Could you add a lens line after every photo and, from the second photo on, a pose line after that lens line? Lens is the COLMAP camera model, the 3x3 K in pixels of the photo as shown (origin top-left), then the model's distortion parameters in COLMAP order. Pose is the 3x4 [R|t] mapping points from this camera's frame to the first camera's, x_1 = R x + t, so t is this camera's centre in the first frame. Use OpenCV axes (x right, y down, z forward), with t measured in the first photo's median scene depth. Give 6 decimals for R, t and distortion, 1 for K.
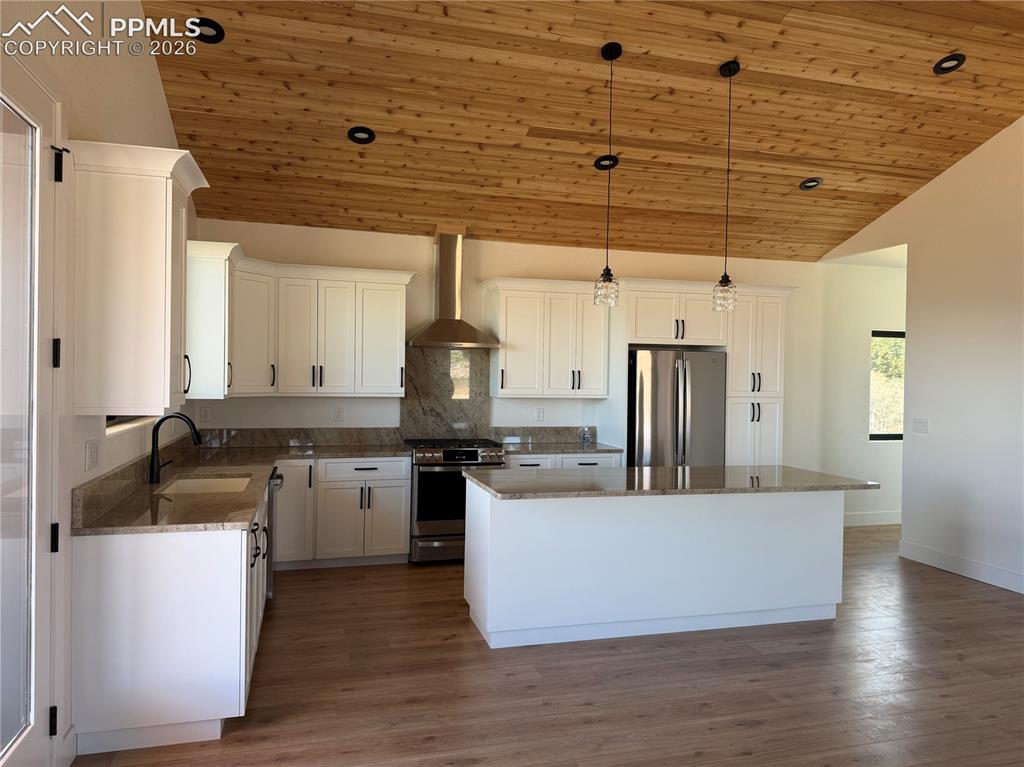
lens RADIAL K [[705.1, 0, 514.3], [0, 705.1, 384.1], [0, 0, 1]] dist [0.106378, -0.138526]
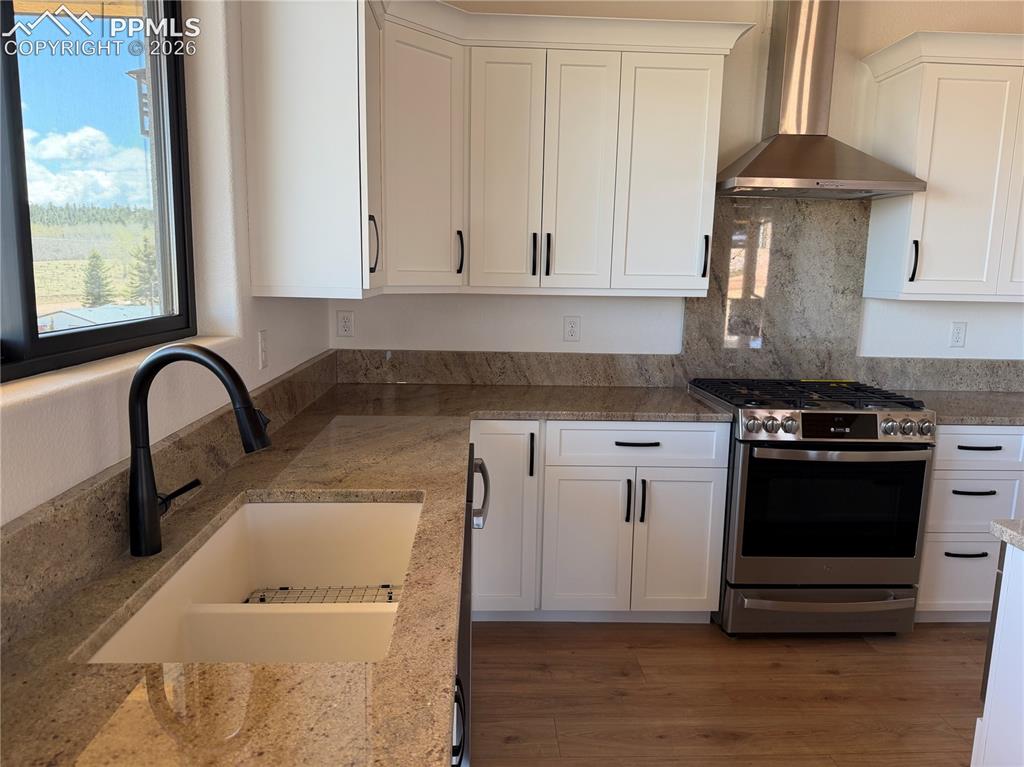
lens RADIAL K [[705.1, 0, 514.3], [0, 705.1, 384.1], [0, 0, 1]] dist [0.106378, -0.138526]
pose [[0.973270, 0.041817, -0.225823, -0.178452], [-0.008651, 0.989261, 0.145905, 0.006858], [0.229499, -0.140051, 0.963180, 0.496767]]
